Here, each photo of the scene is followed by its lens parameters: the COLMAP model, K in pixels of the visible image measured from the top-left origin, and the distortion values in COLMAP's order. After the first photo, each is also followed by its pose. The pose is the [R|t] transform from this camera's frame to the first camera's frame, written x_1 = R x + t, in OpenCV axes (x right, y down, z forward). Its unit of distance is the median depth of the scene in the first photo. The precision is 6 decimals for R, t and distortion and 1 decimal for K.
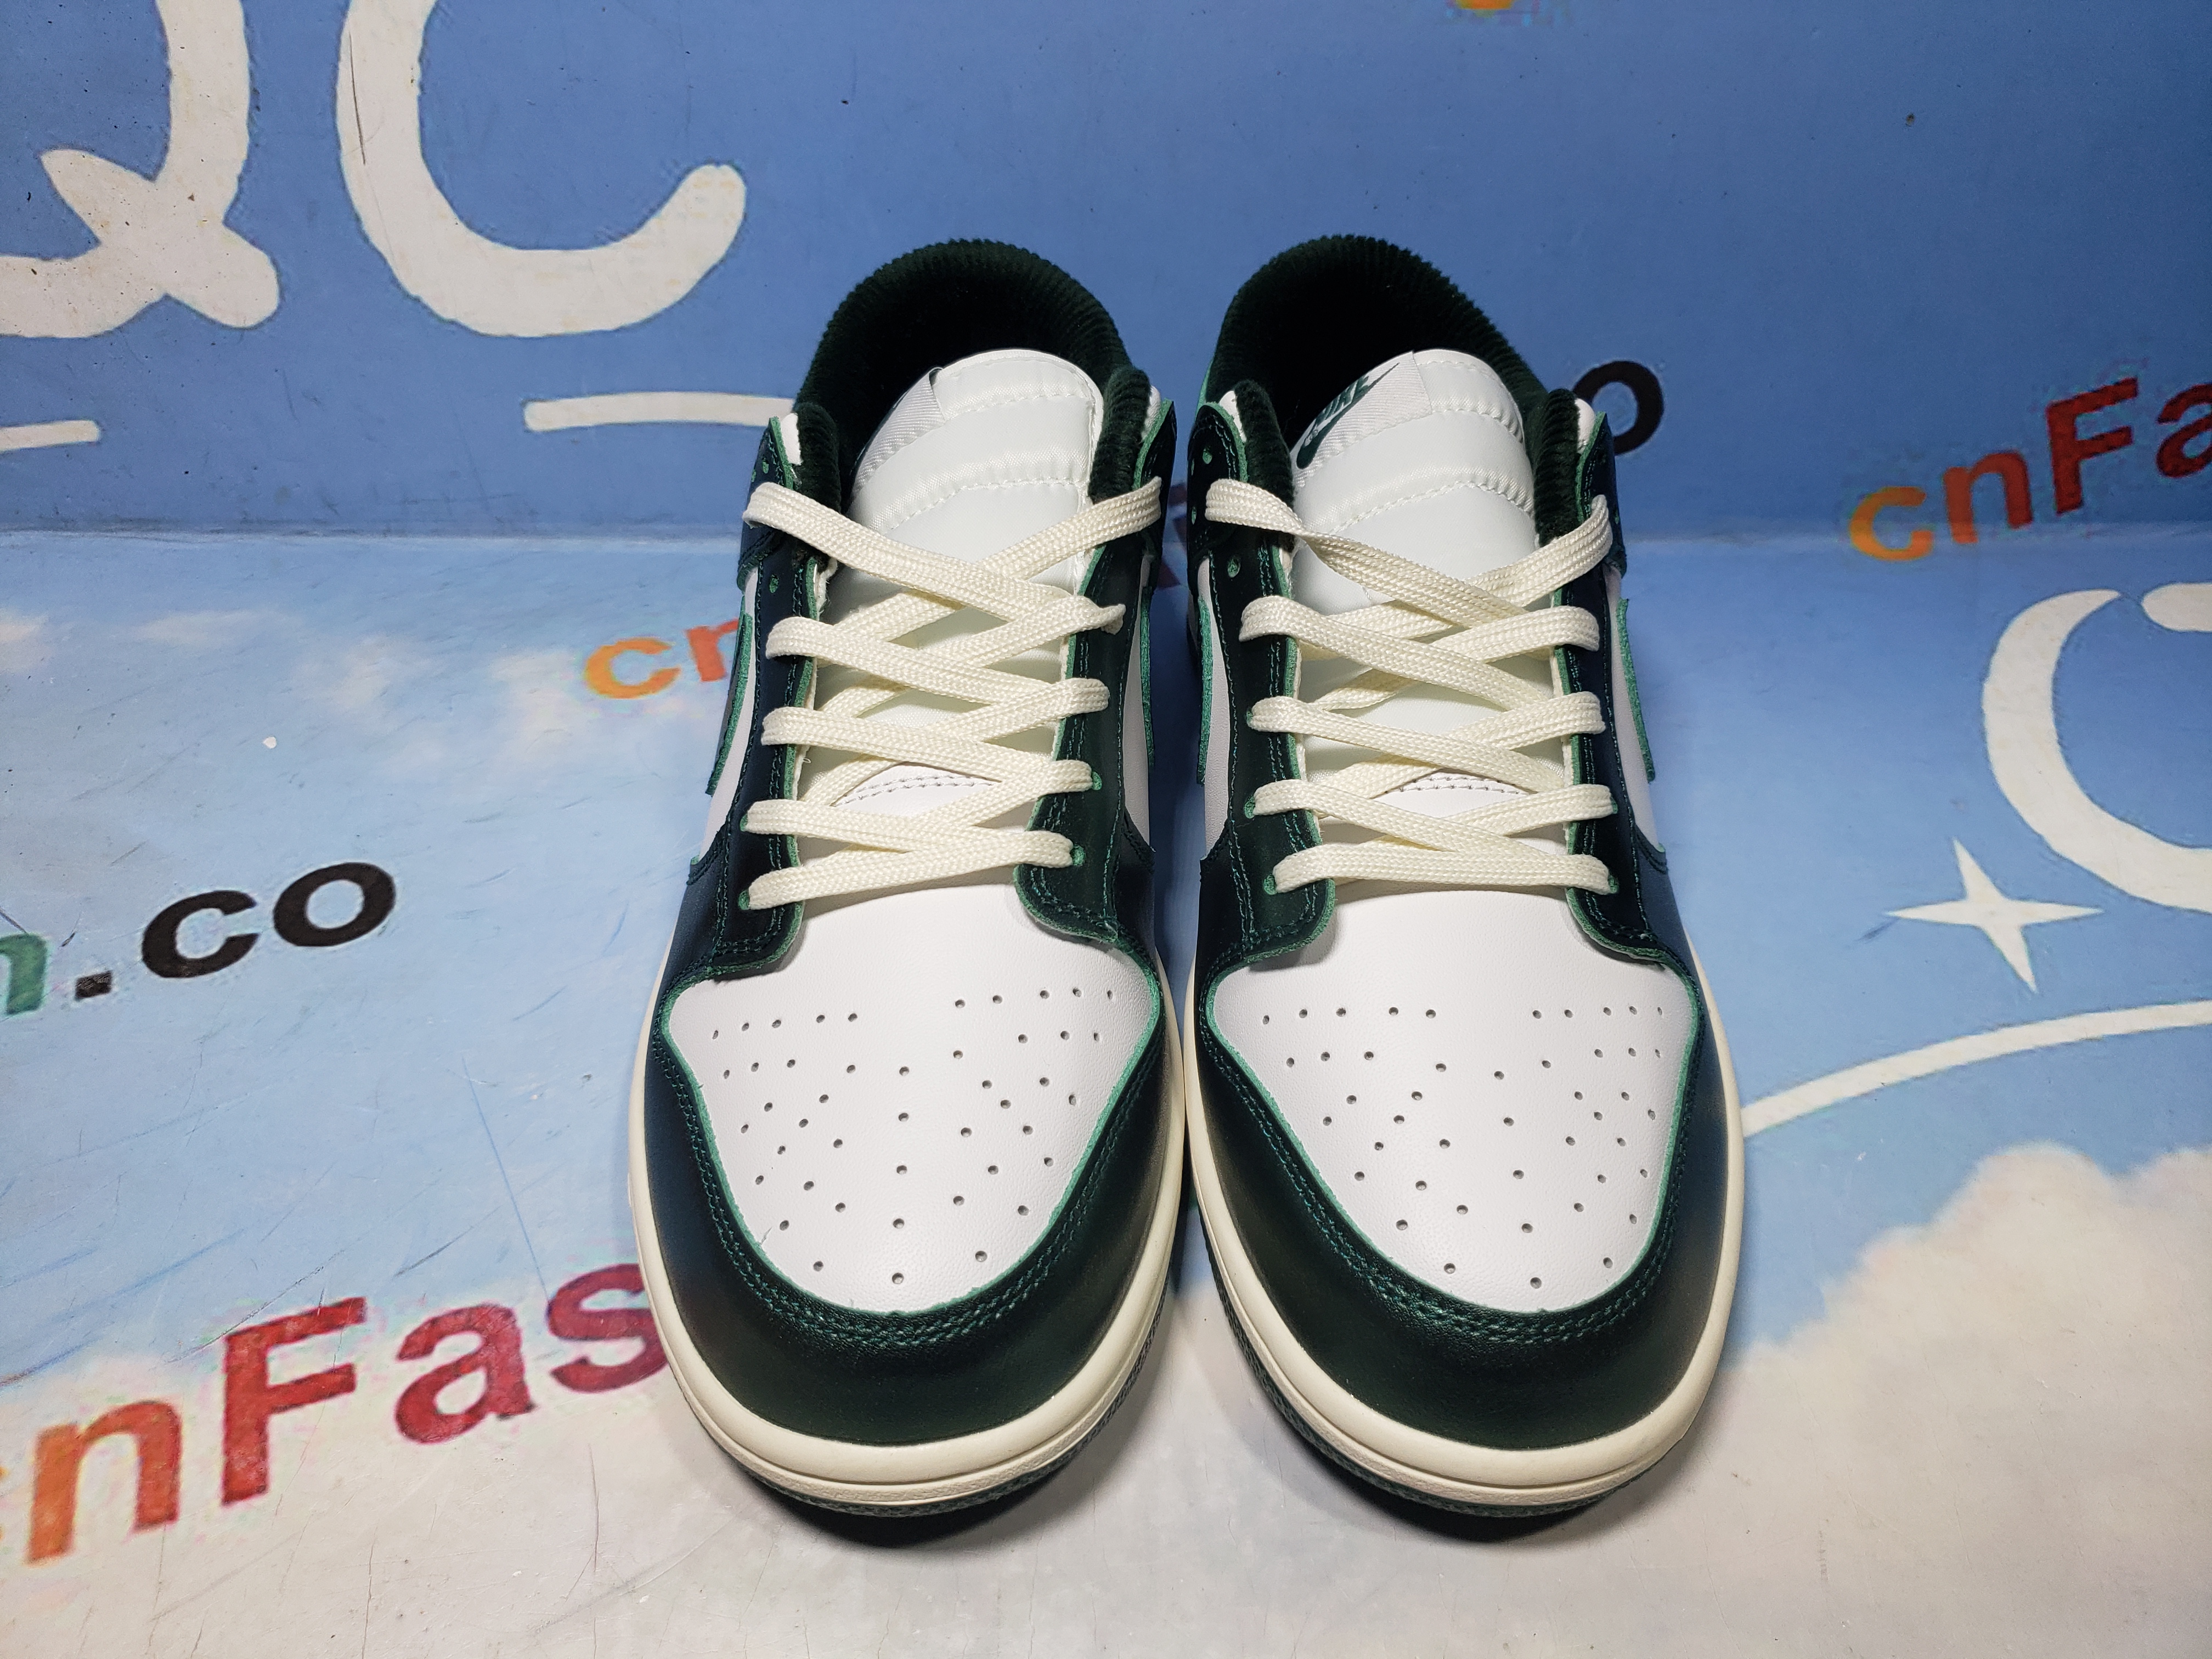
lens RADIAL K [[1696.3, 0, 1106.0], [0, 1696.3, 829.5], [0, 0, 1]] dist [-0.057347, 0.086249]
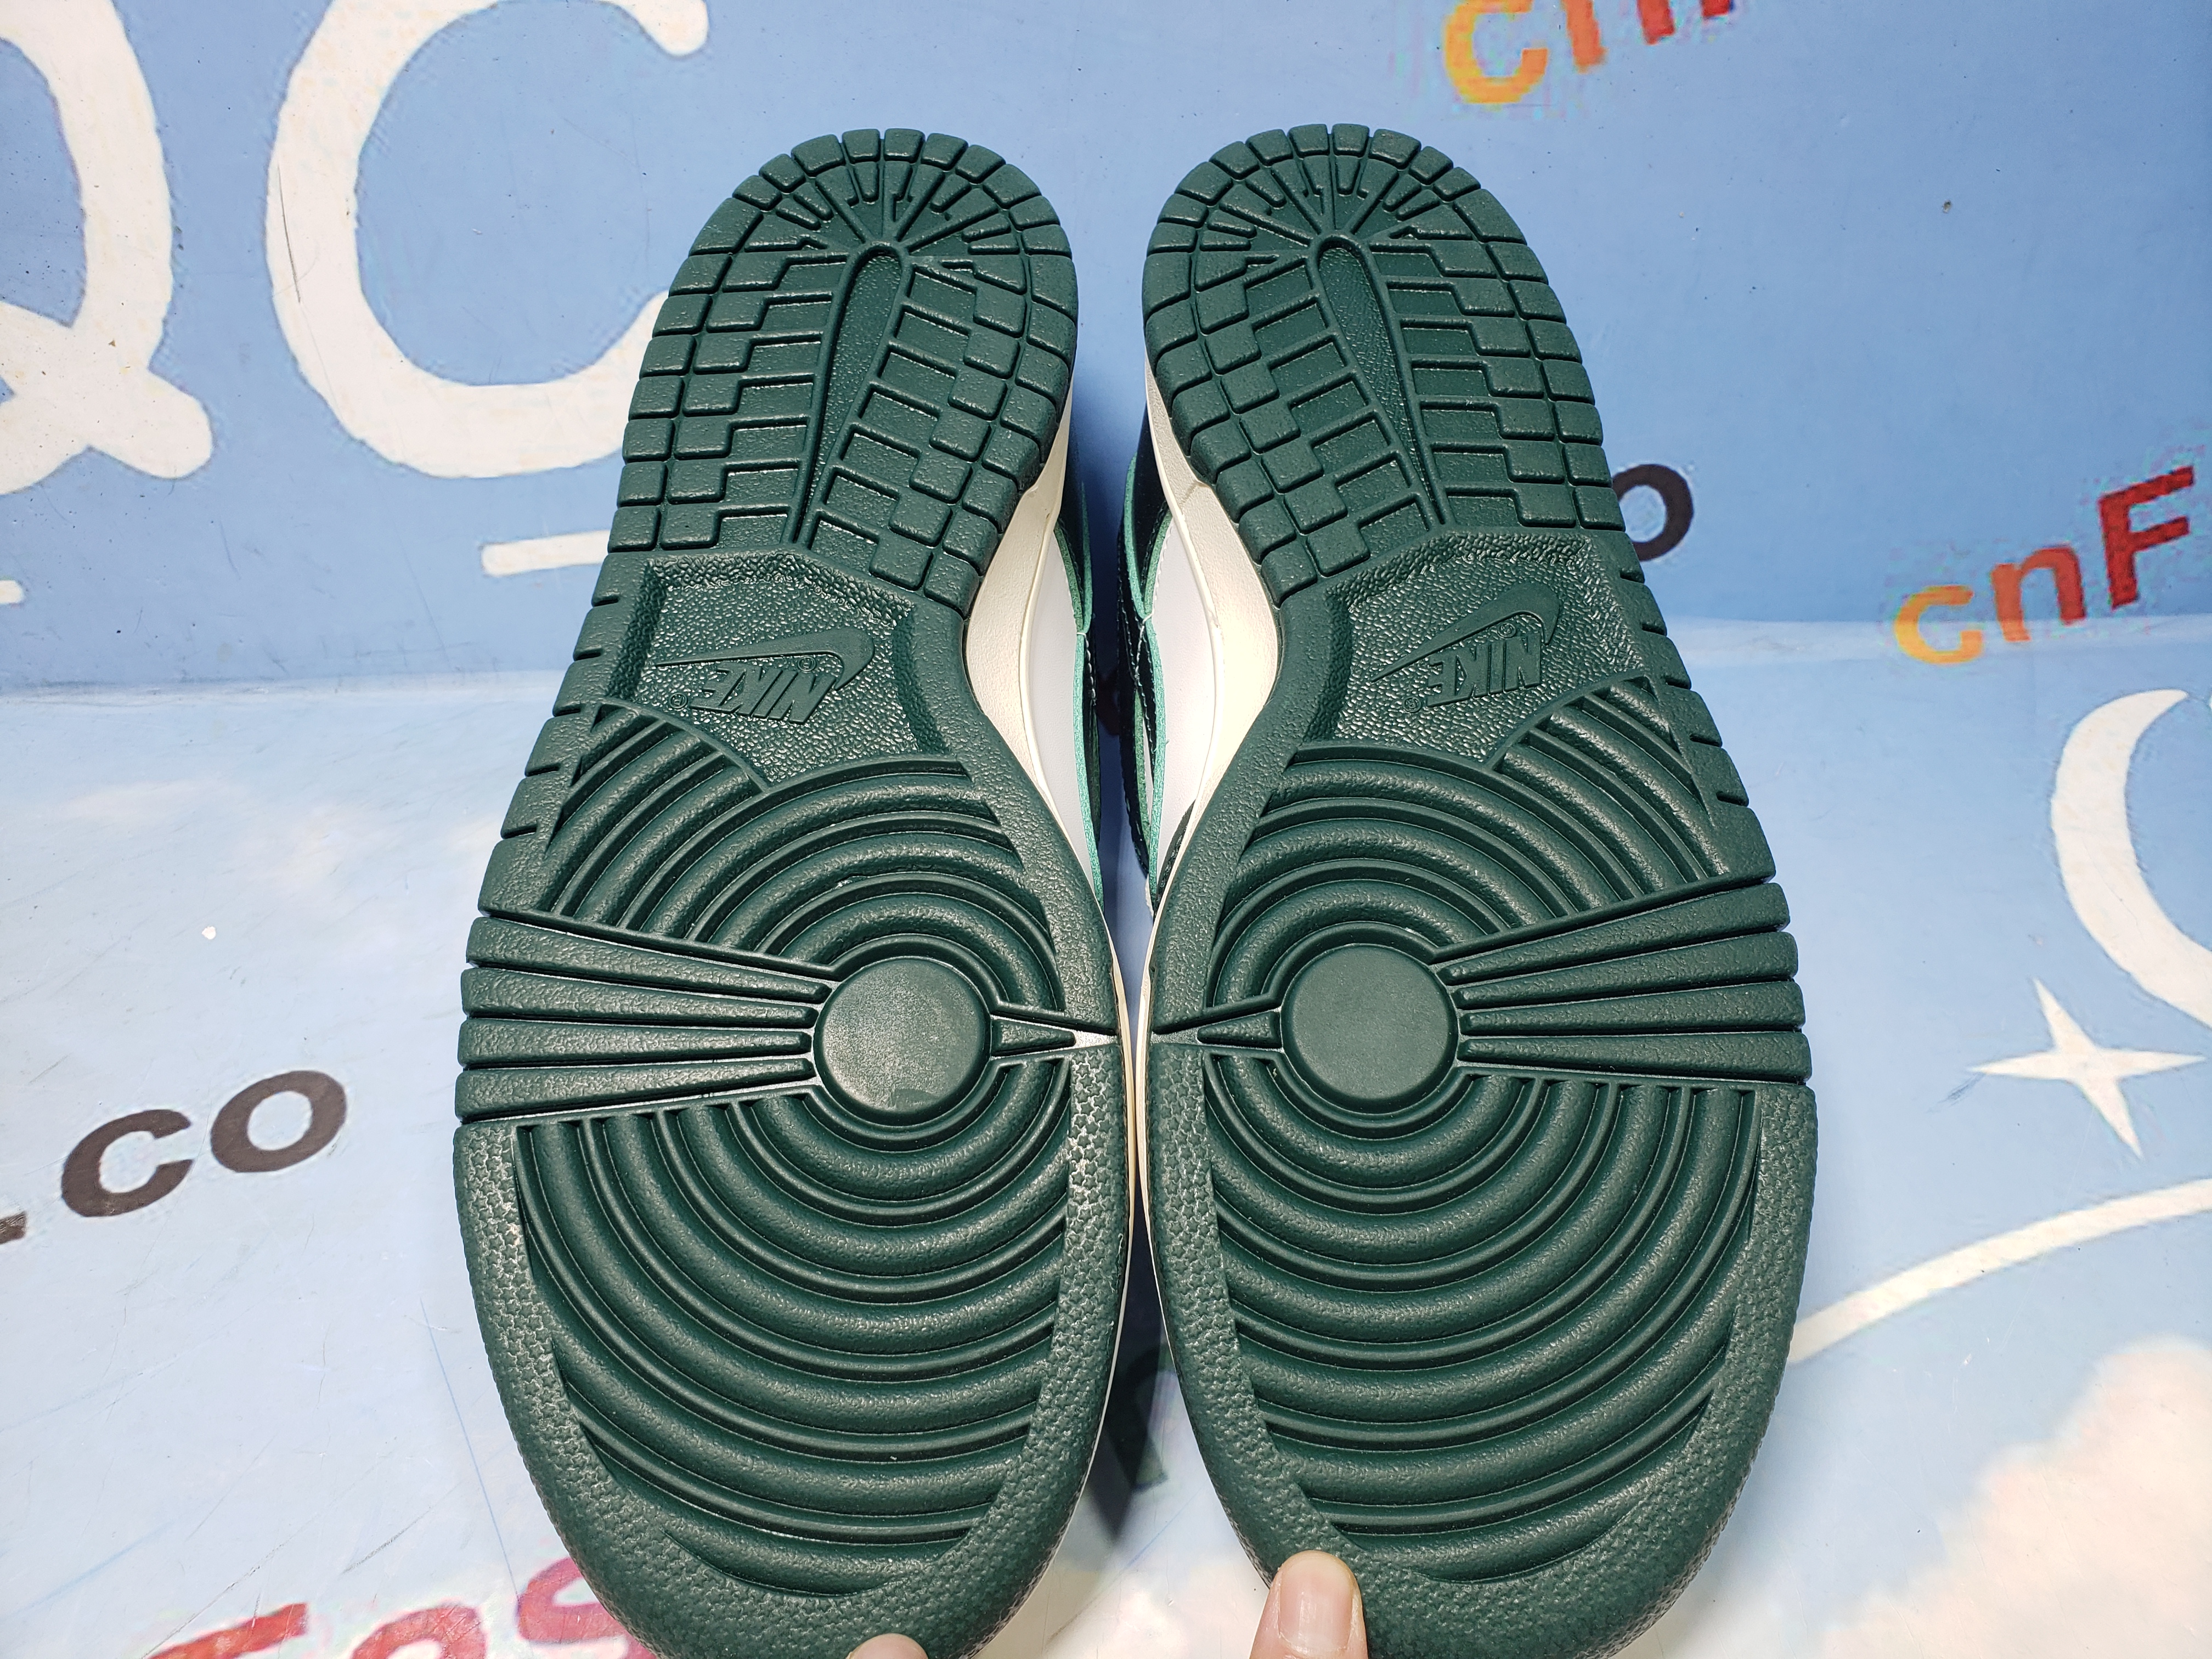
lens RADIAL K [[1708.9, 0, 1133.5], [0, 1708.9, 847.9], [0, 0, 1]] dist [-0.045025, 0.077073]
pose [[0.999290, -0.035054, 0.013842, -0.003089], [0.035367, 0.999110, -0.022996, -0.057850], [-0.013023, 0.023470, 0.999640, 0.062329]]
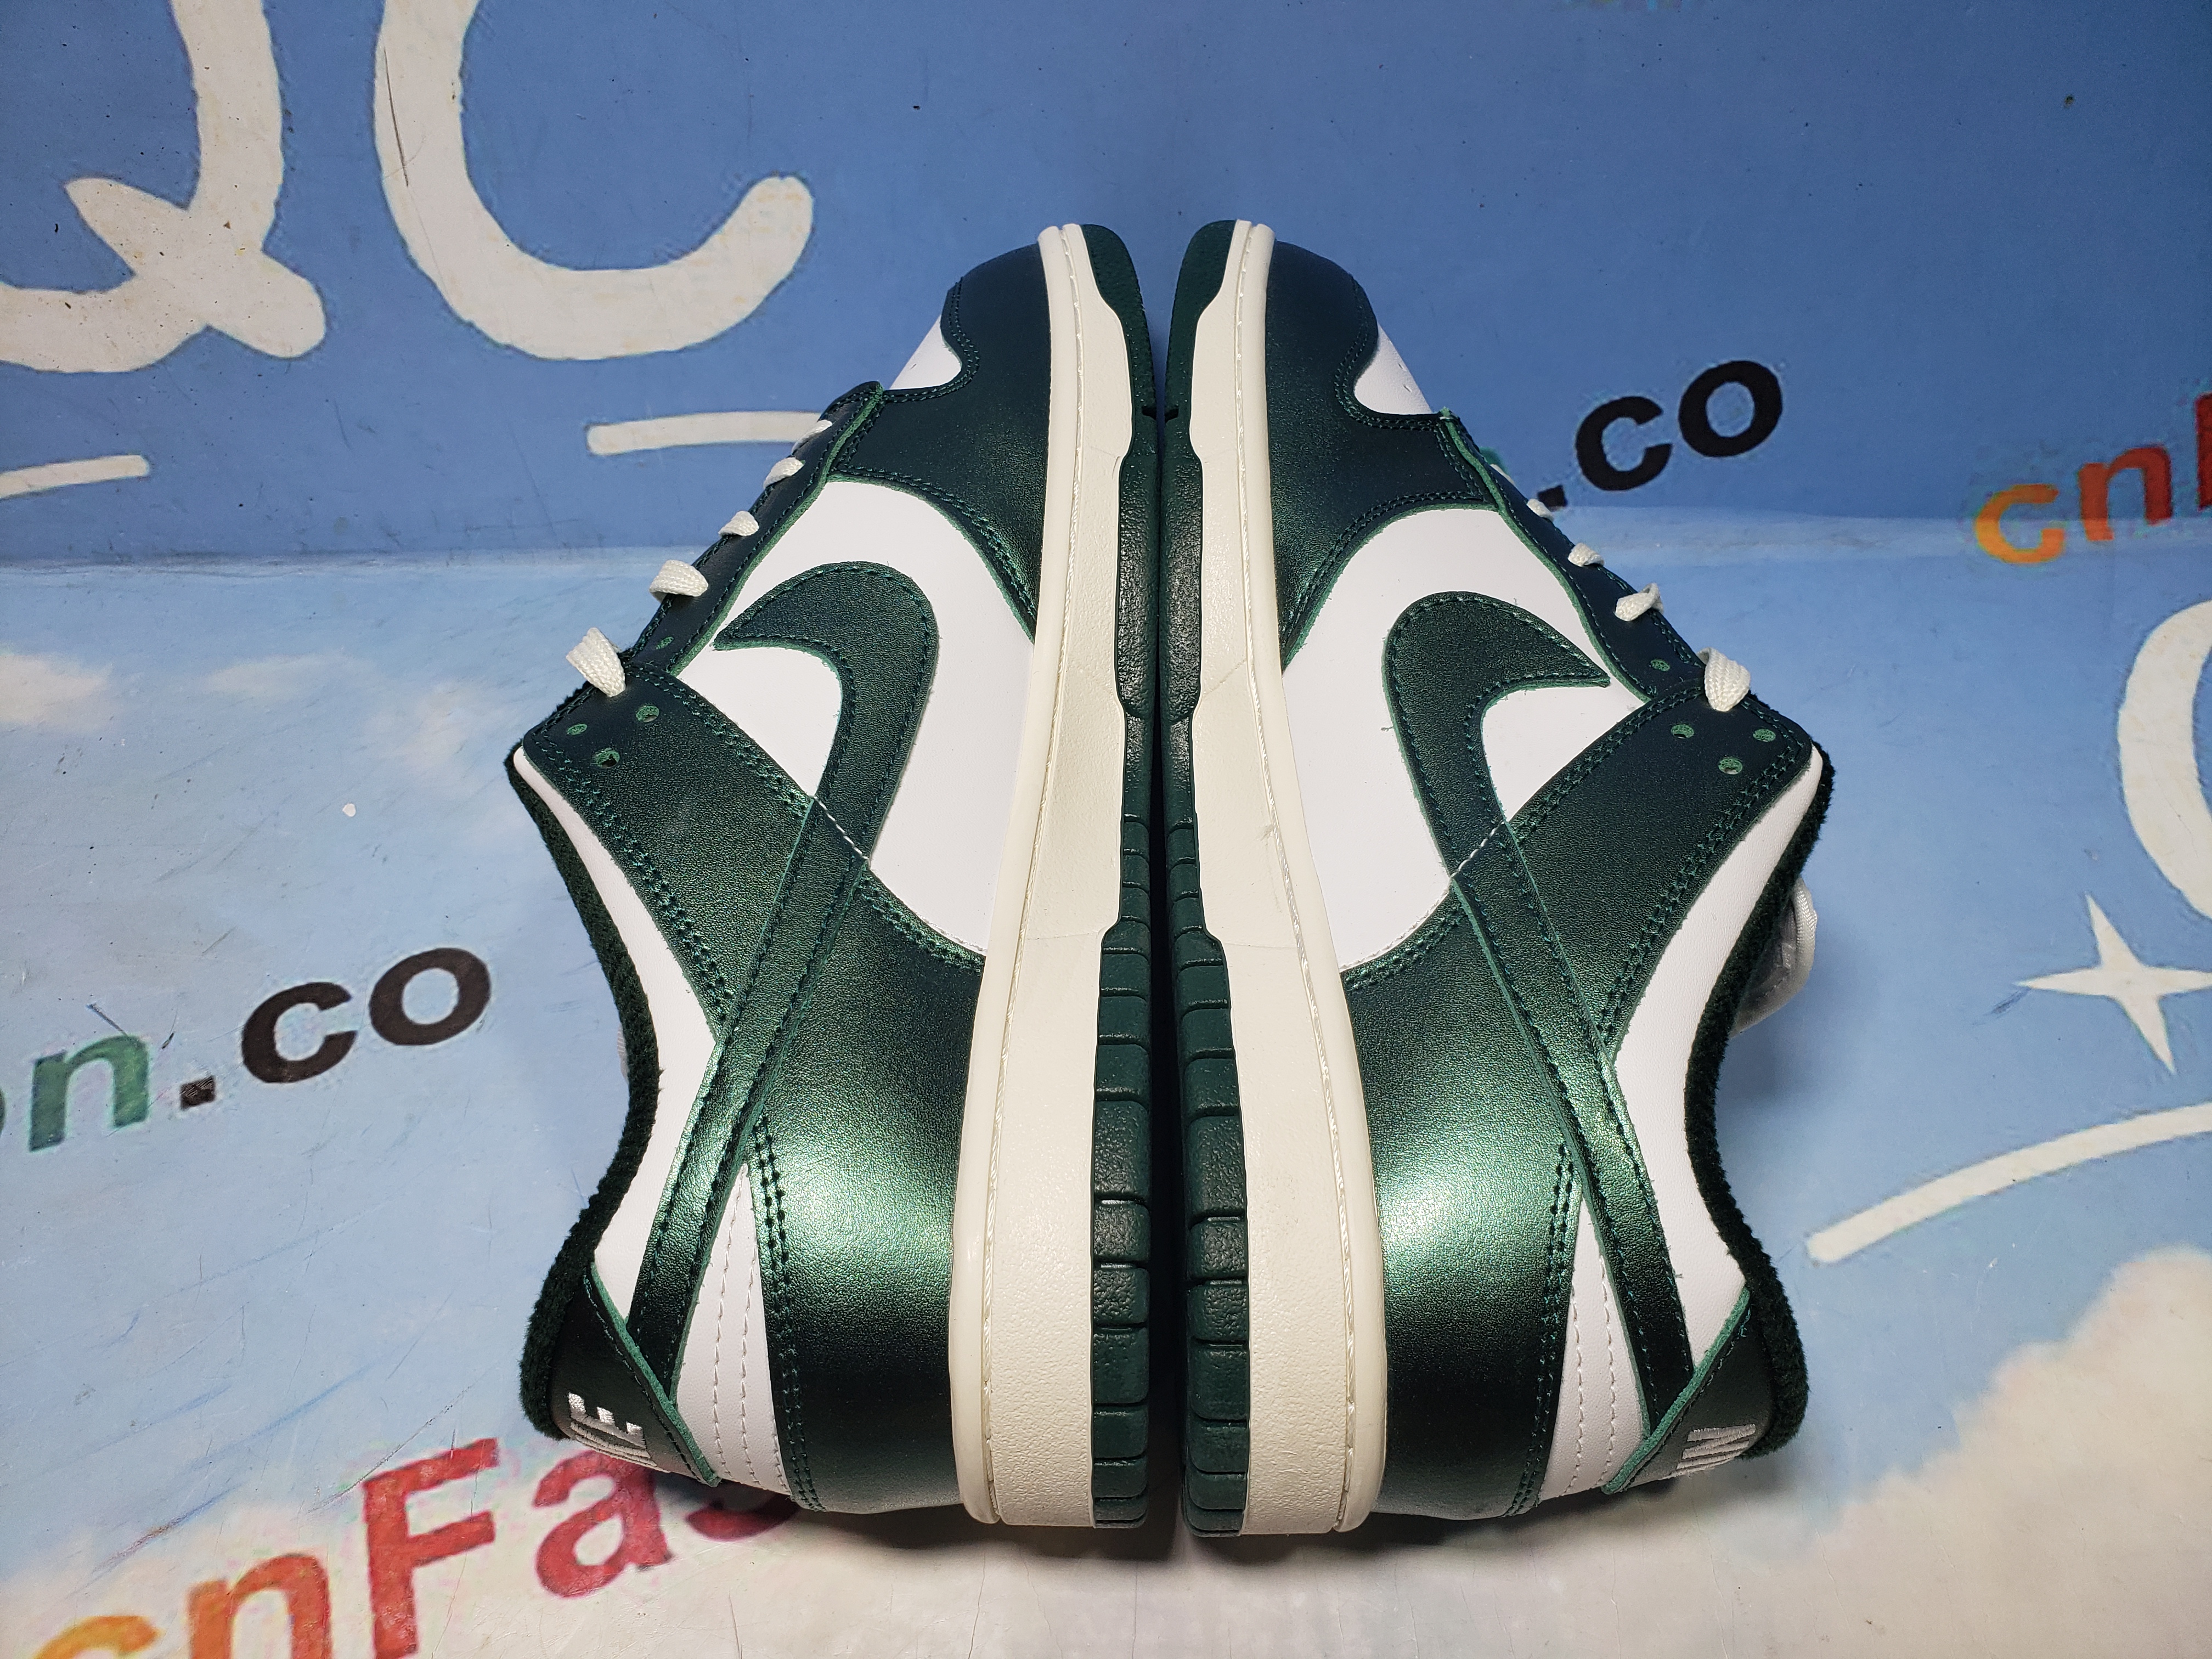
lens RADIAL K [[1710.6, 0, 1127.9], [0, 1710.6, 861.0], [0, 0, 1]] dist [-0.075531, 0.120863]
pose [[0.999718, -0.016032, -0.017498, -0.027420], [0.017778, 0.994347, 0.104680, -0.115157], [0.015721, -0.104962, 0.994352, 0.024135]]
